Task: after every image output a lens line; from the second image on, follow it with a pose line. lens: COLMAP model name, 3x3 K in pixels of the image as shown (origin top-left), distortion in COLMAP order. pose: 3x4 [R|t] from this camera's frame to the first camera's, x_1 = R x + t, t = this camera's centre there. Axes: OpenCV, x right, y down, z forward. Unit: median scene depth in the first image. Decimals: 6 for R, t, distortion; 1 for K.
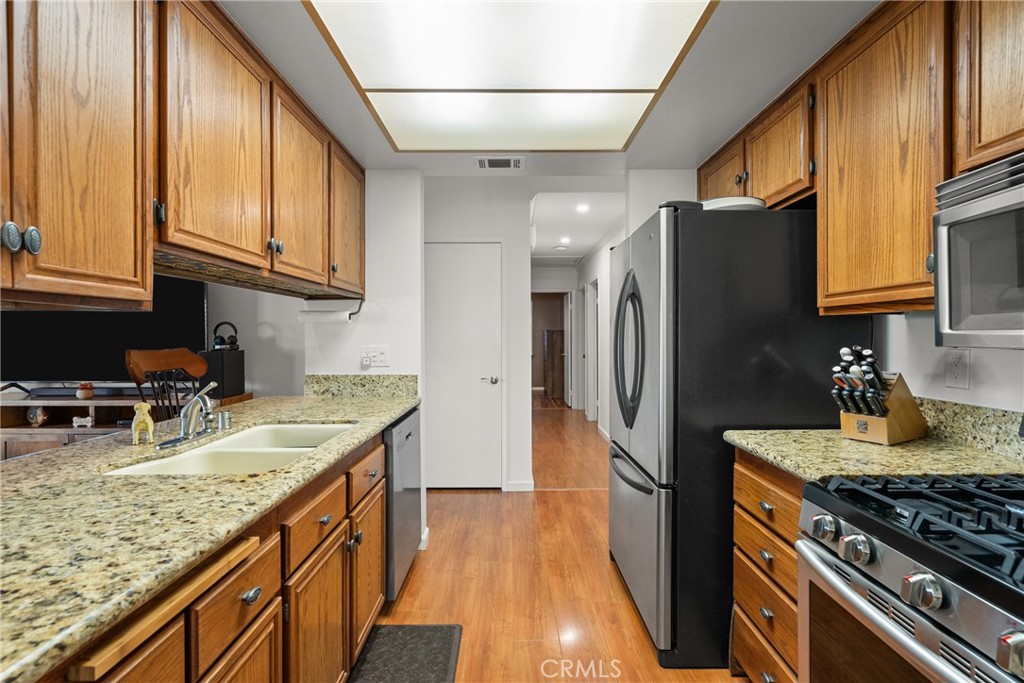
lens RADIAL K [[473.4, 0, 510.8], [0, 473.4, 337.4], [0, 0, 1]] dist [-0.004084, 0.000603]
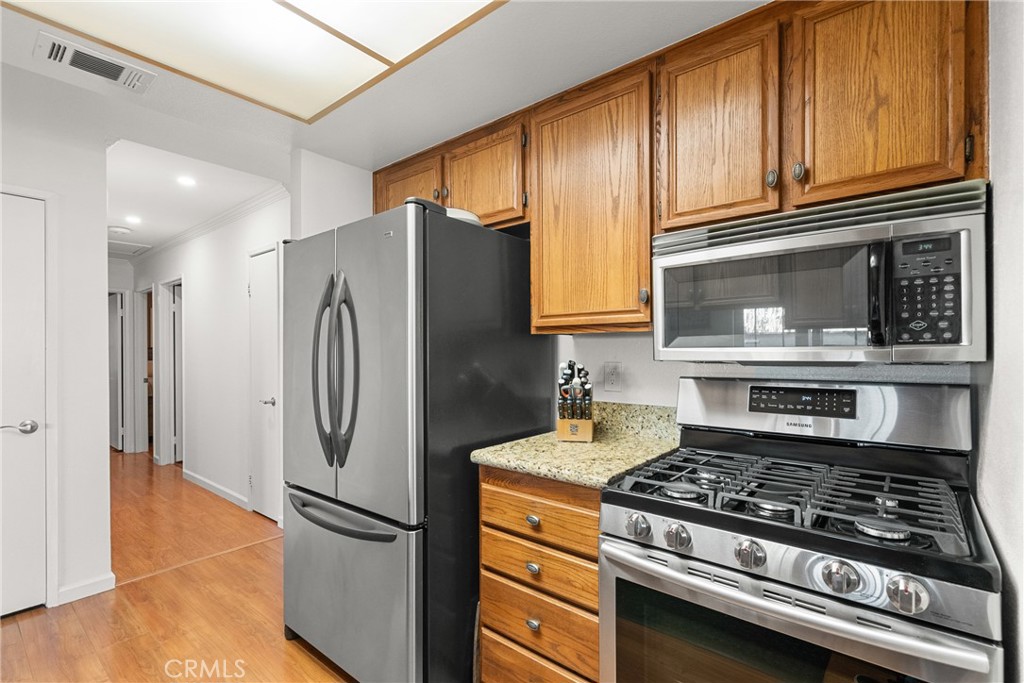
lens RADIAL K [[473.4, 0, 514.3], [0, 473.4, 350.9], [0, 0, 1]] dist [-0.004084, 0.000603]
pose [[0.631283, 0.001965, 0.775550, -0.239610], [0.003187, 0.999982, -0.005127, -0.000889], [-0.775546, 0.005708, 0.631265, 0.330318]]
